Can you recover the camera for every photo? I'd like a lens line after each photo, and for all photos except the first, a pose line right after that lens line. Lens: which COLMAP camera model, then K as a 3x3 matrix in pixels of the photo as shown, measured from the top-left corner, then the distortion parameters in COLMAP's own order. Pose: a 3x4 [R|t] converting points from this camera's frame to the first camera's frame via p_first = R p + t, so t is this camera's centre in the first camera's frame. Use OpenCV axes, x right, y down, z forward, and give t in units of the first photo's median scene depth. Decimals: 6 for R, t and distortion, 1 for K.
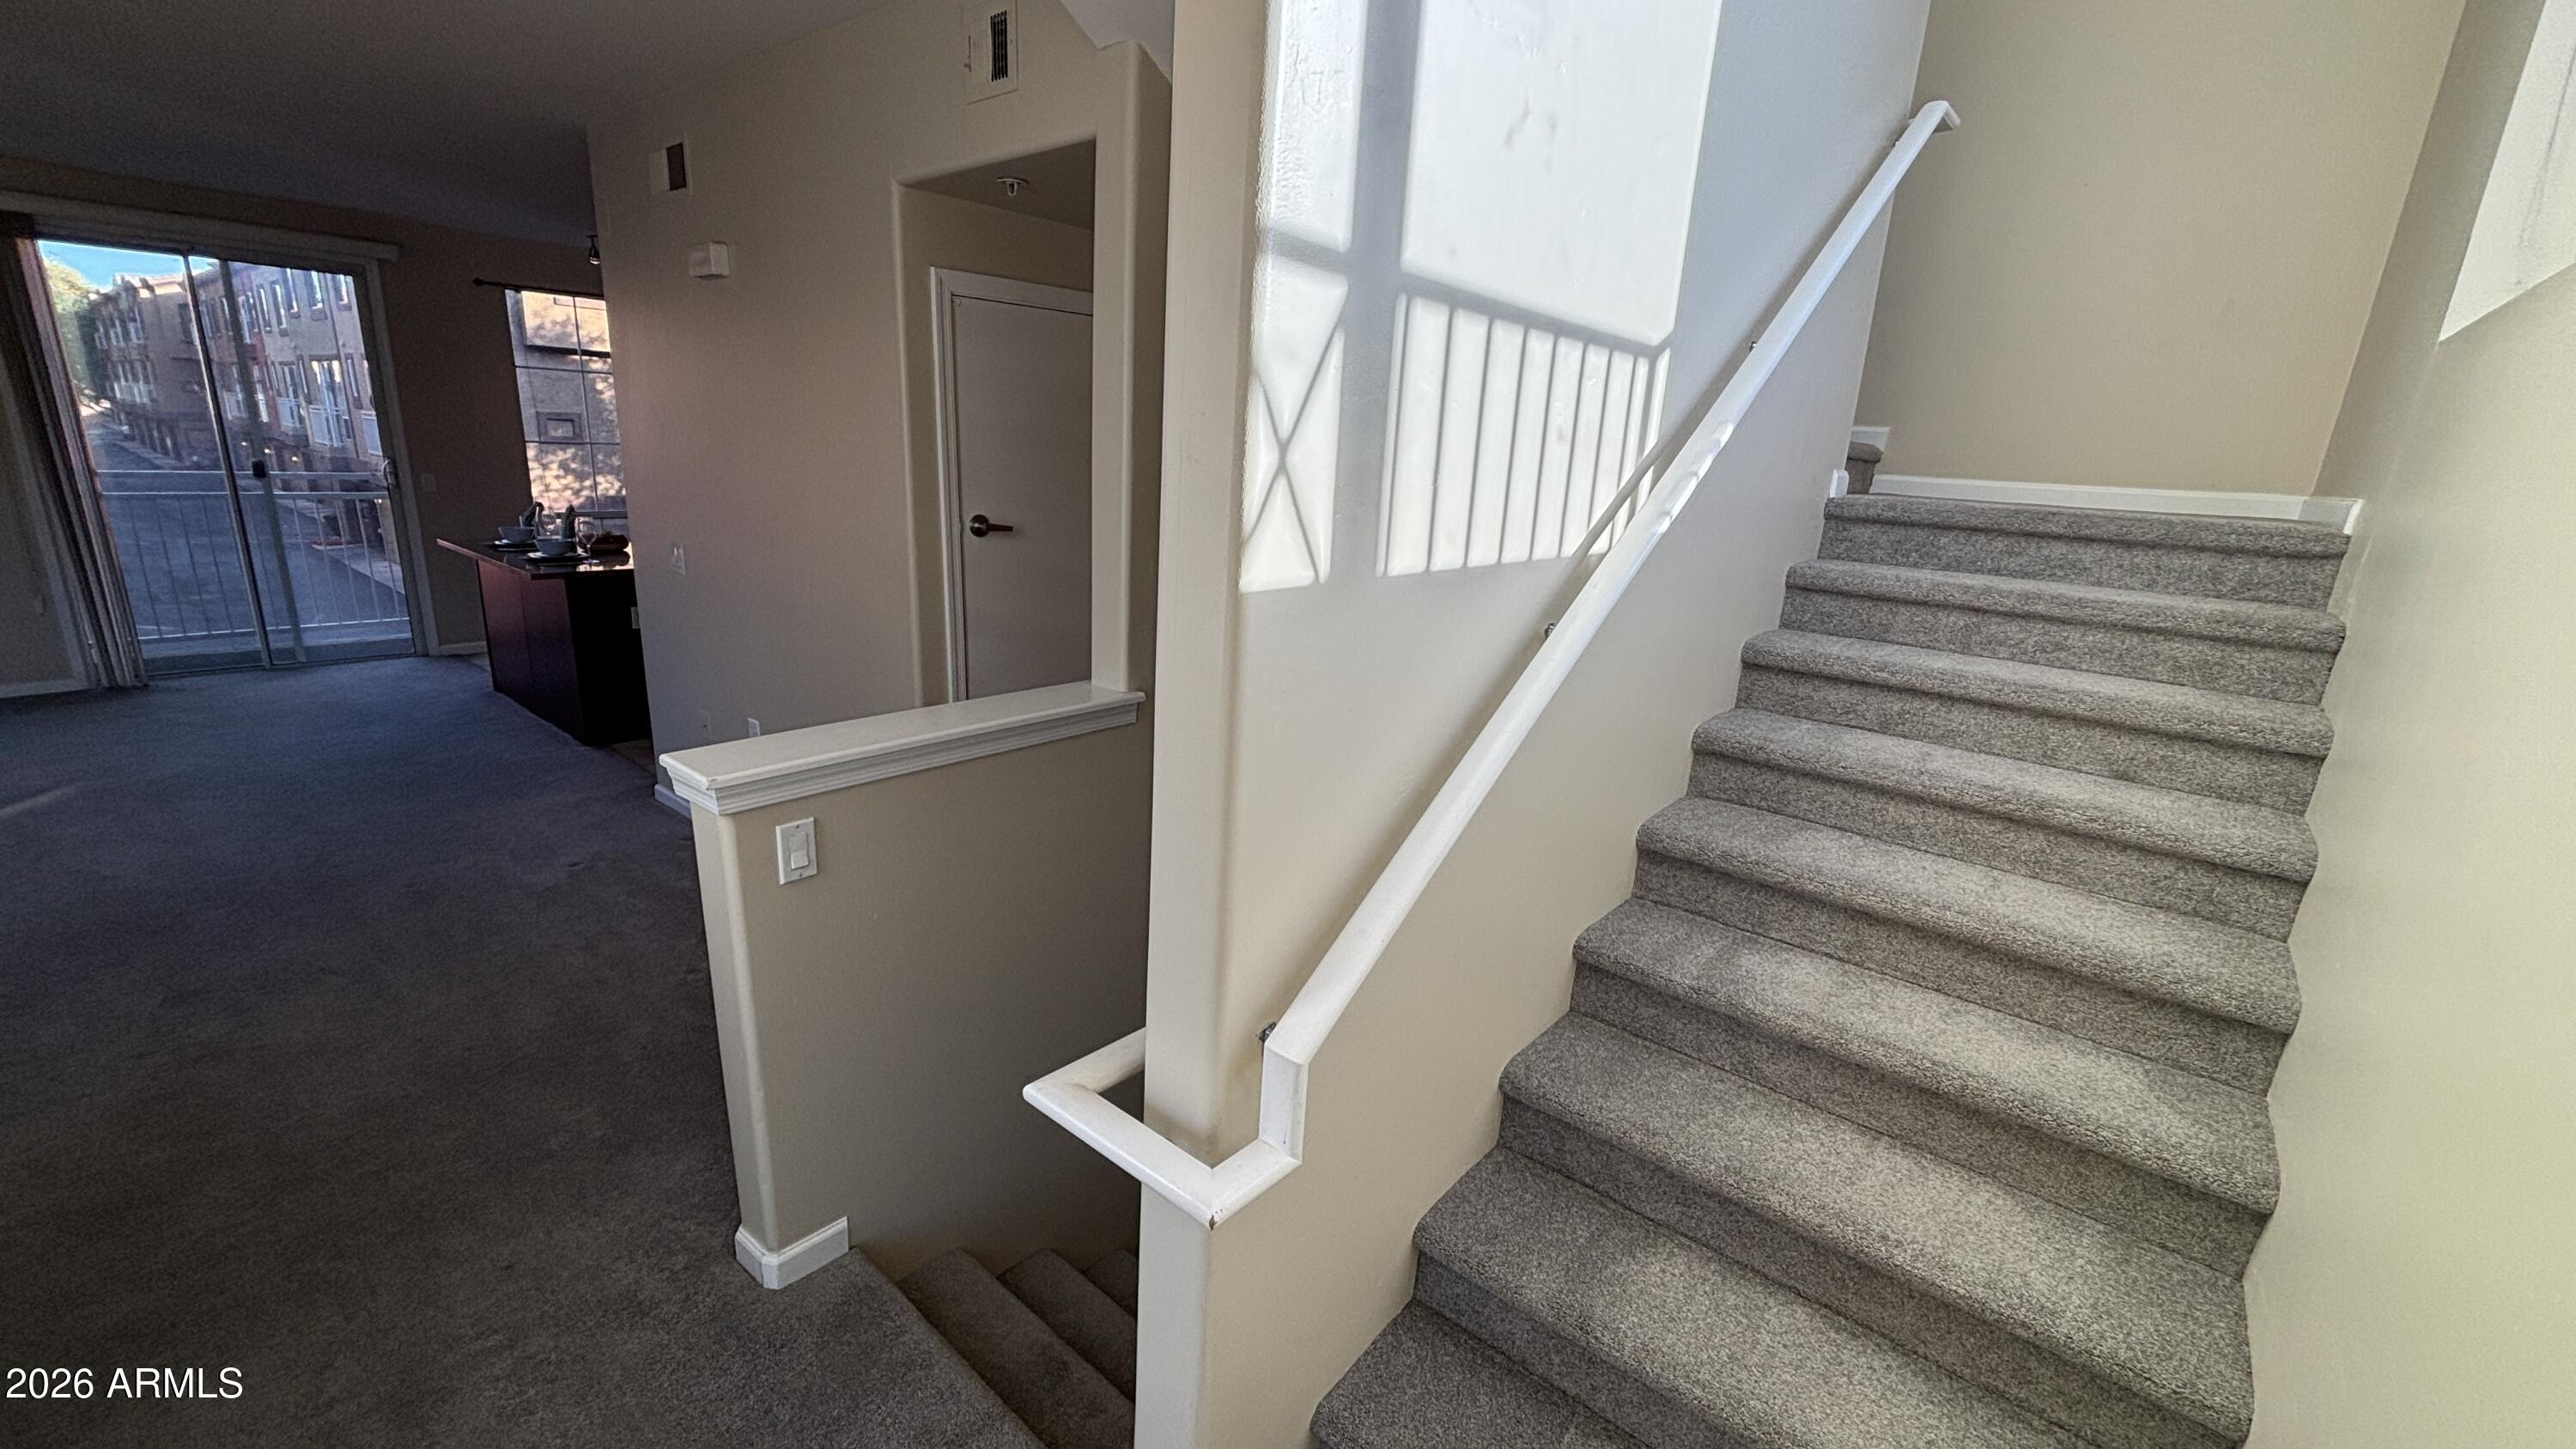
lens RADIAL K [[1038.6, 0, 1283.1], [0, 1038.6, 731.6], [0, 0, 1]] dist [0.002882, -0.000138]
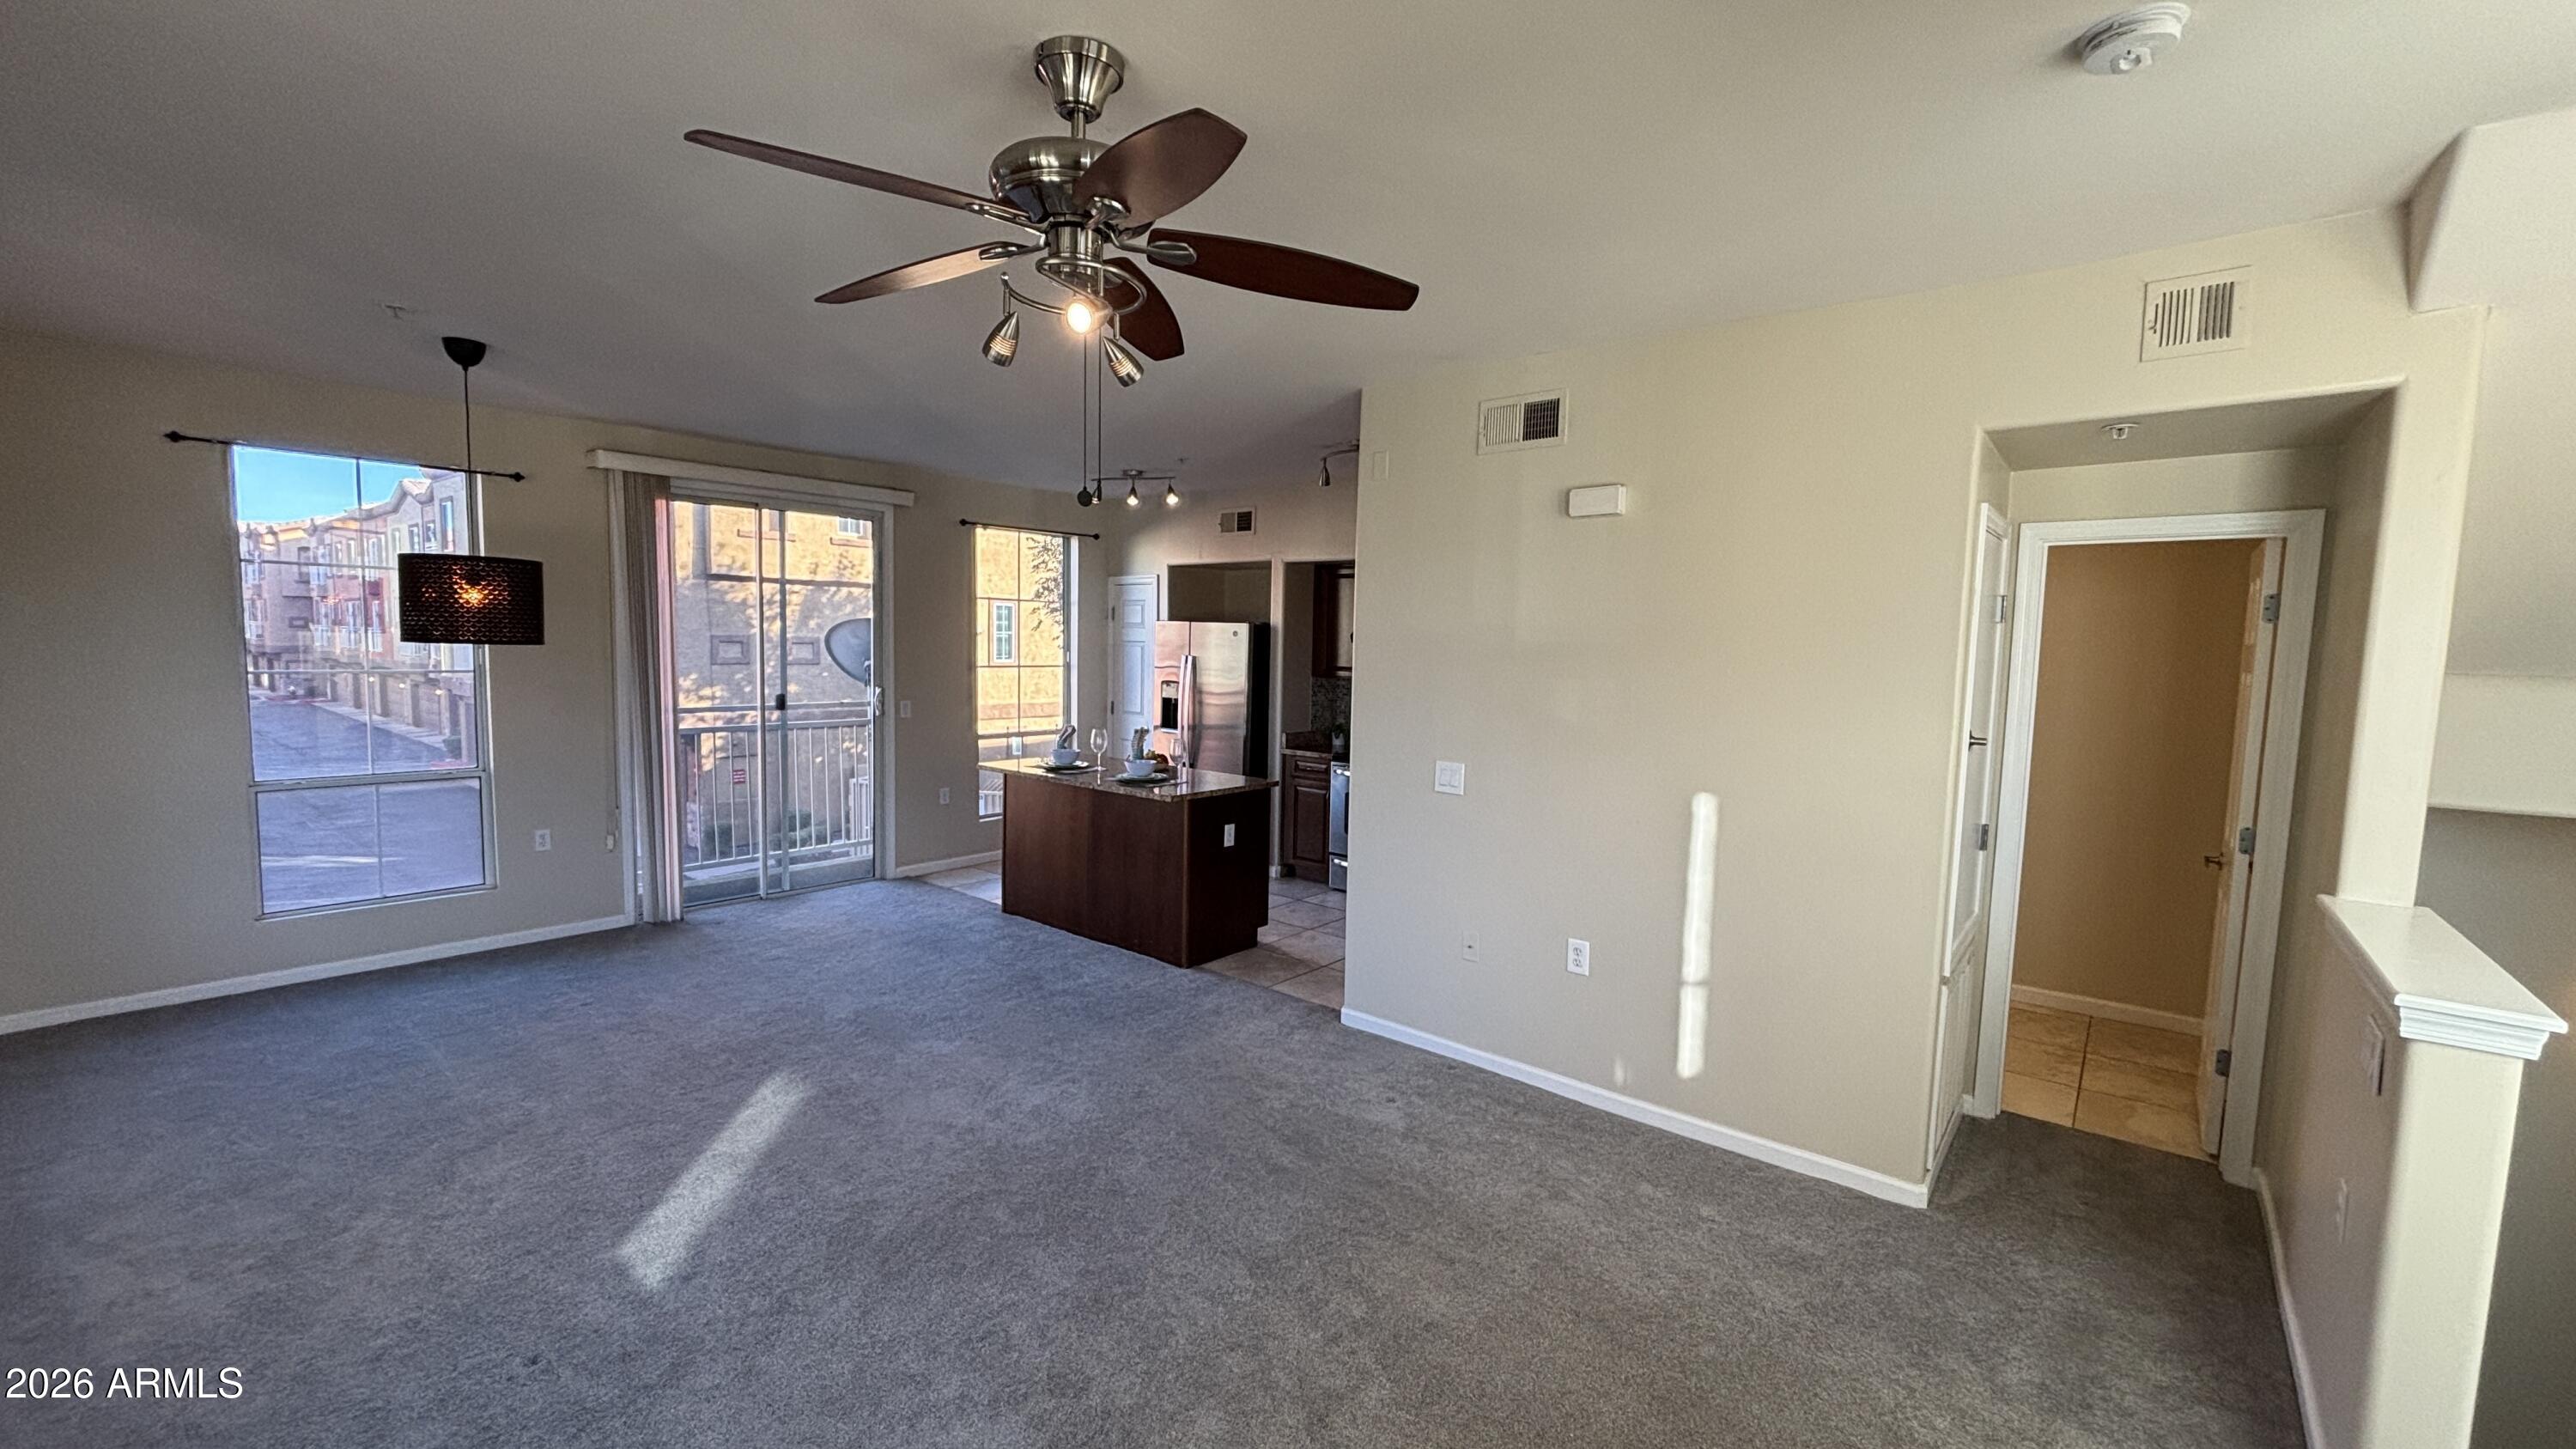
lens RADIAL K [[1038.6, 0, 1287.9], [0, 1038.6, 721.8], [0, 0, 1]] dist [0.002882, -0.000138]
pose [[0.999501, -0.031565, -0.000783, -0.458774], [0.030835, 0.981111, -0.190973, -0.019622], [0.006797, 0.190854, 0.981595, 0.000669]]
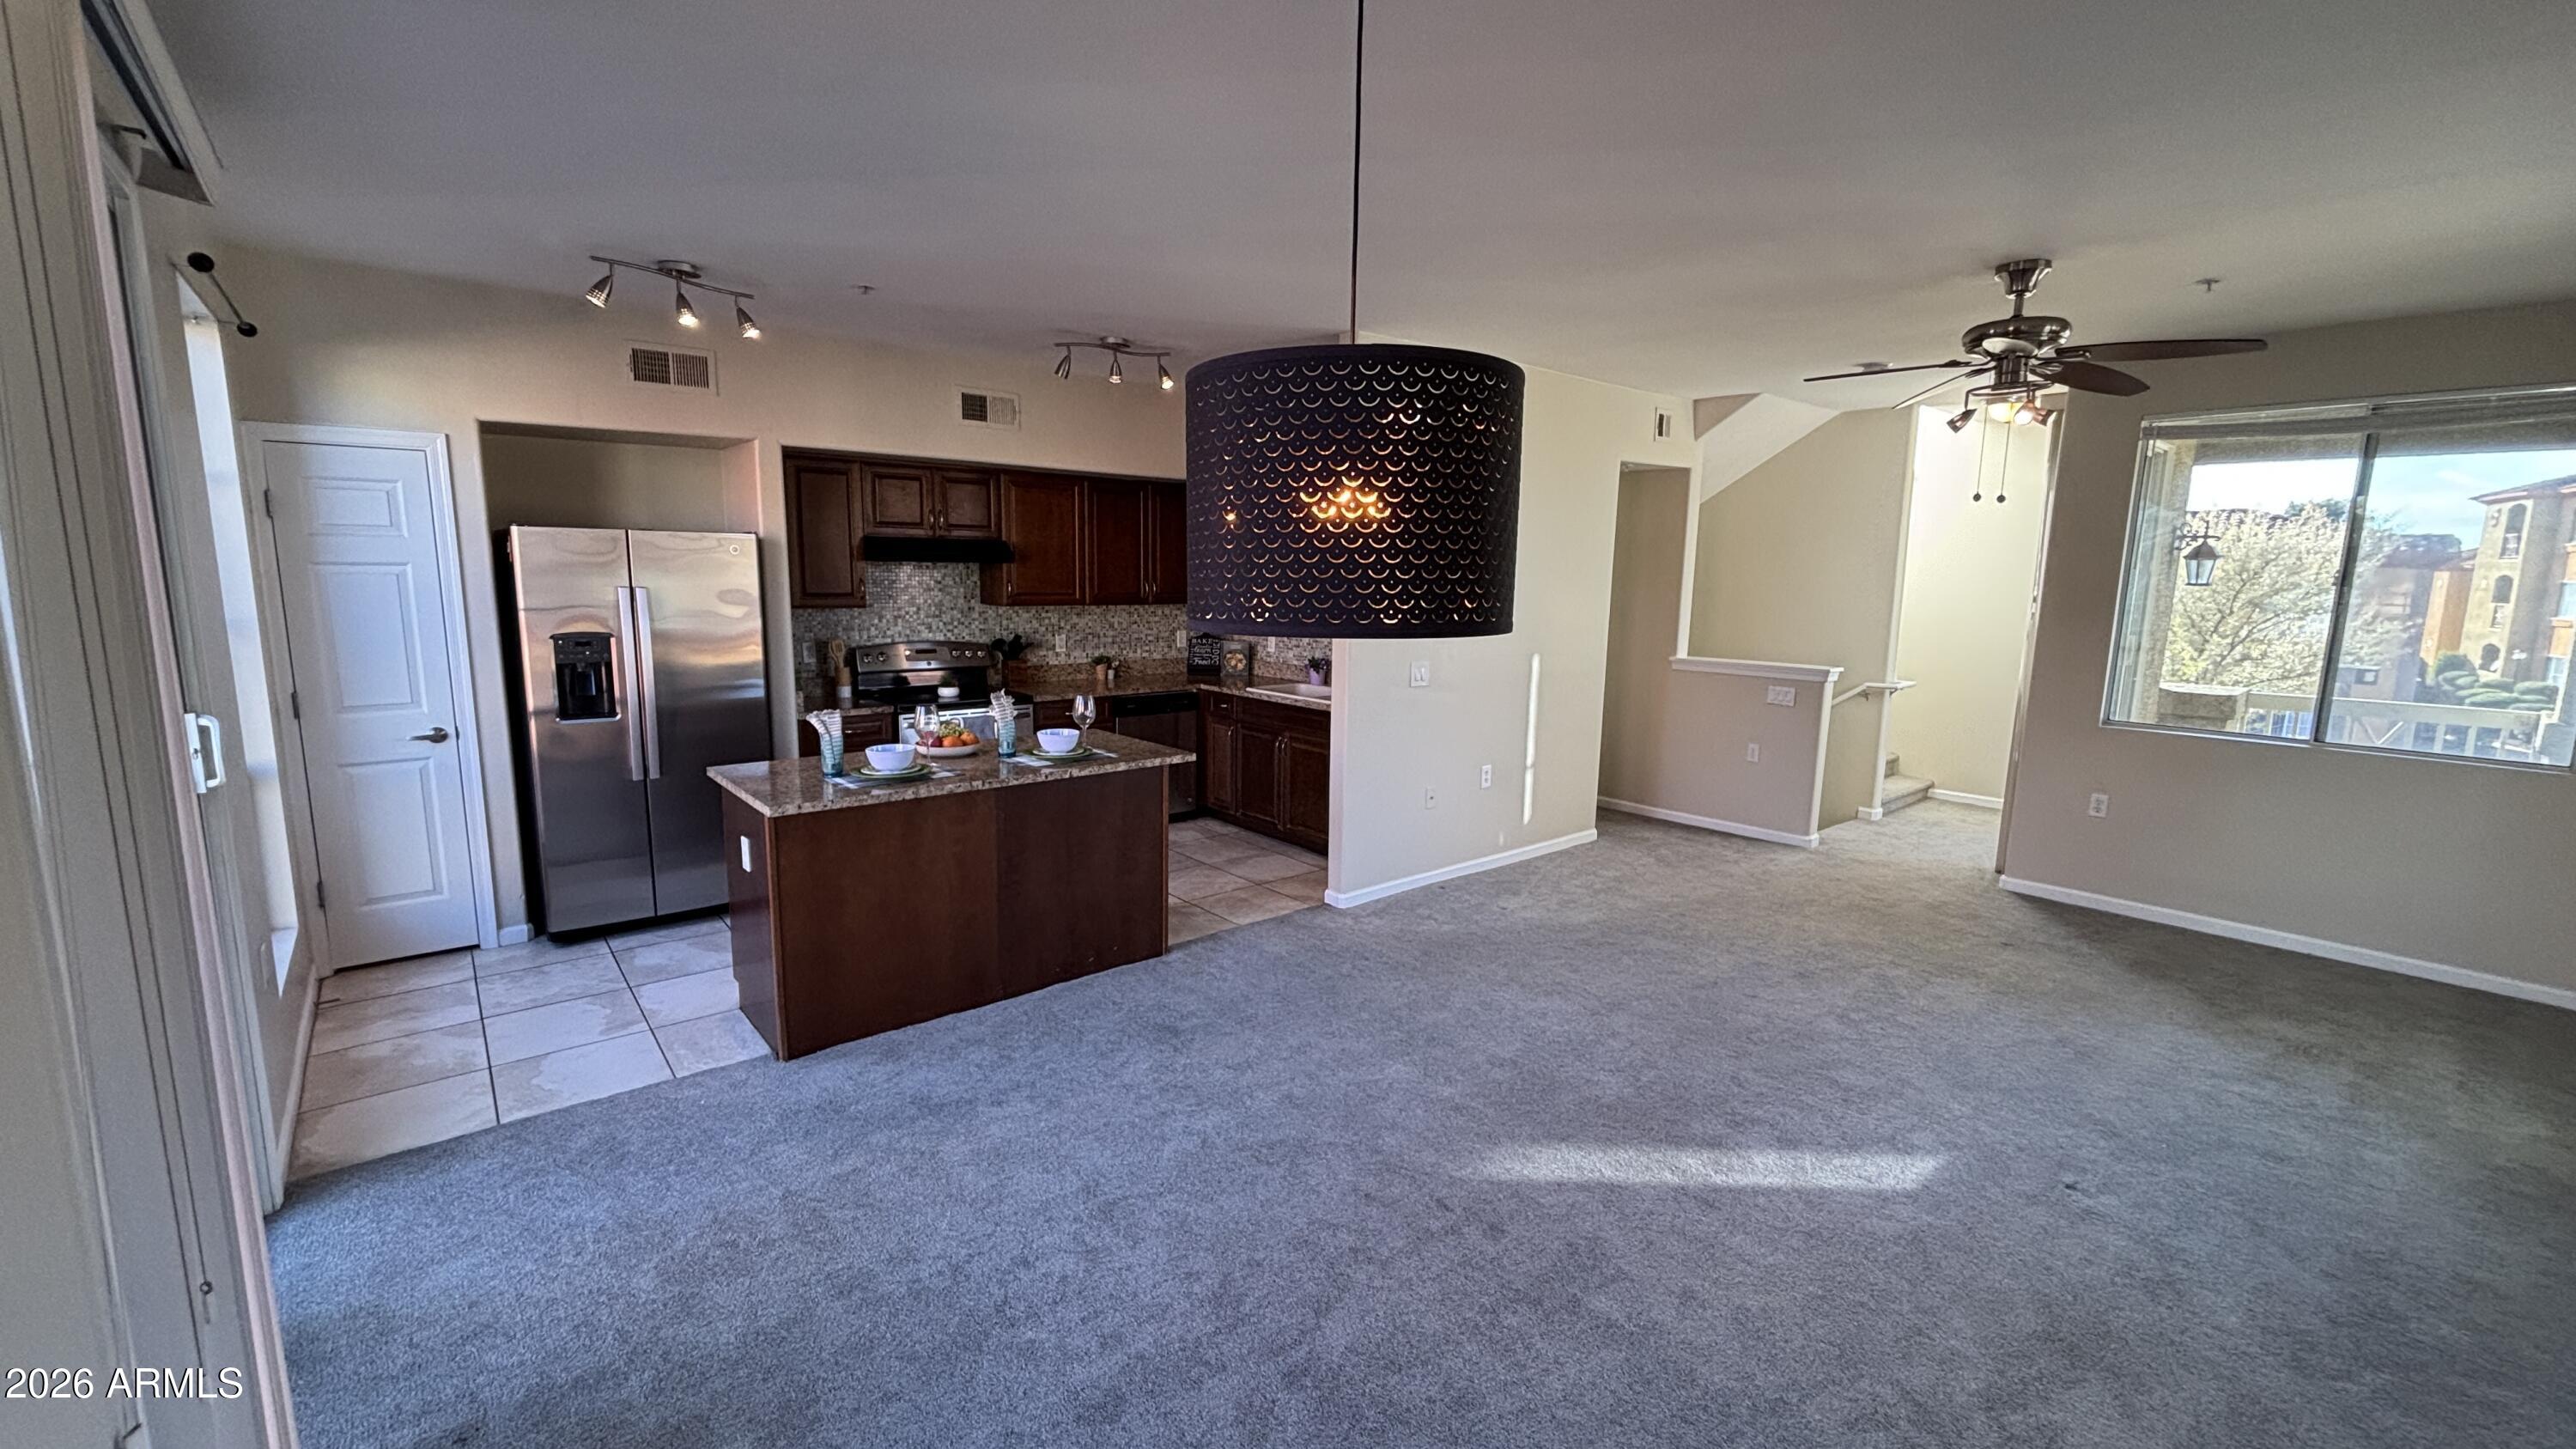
lens RADIAL K [[1038.6, 0, 1293.7], [0, 1038.6, 727.6], [0, 0, 1]] dist [0.002882, -0.000138]
pose [[0.161371, -0.200865, 0.966236, -1.144607], [0.260512, 0.953011, 0.154607, -0.209128], [-0.951889, 0.226767, 0.206116, 0.550200]]
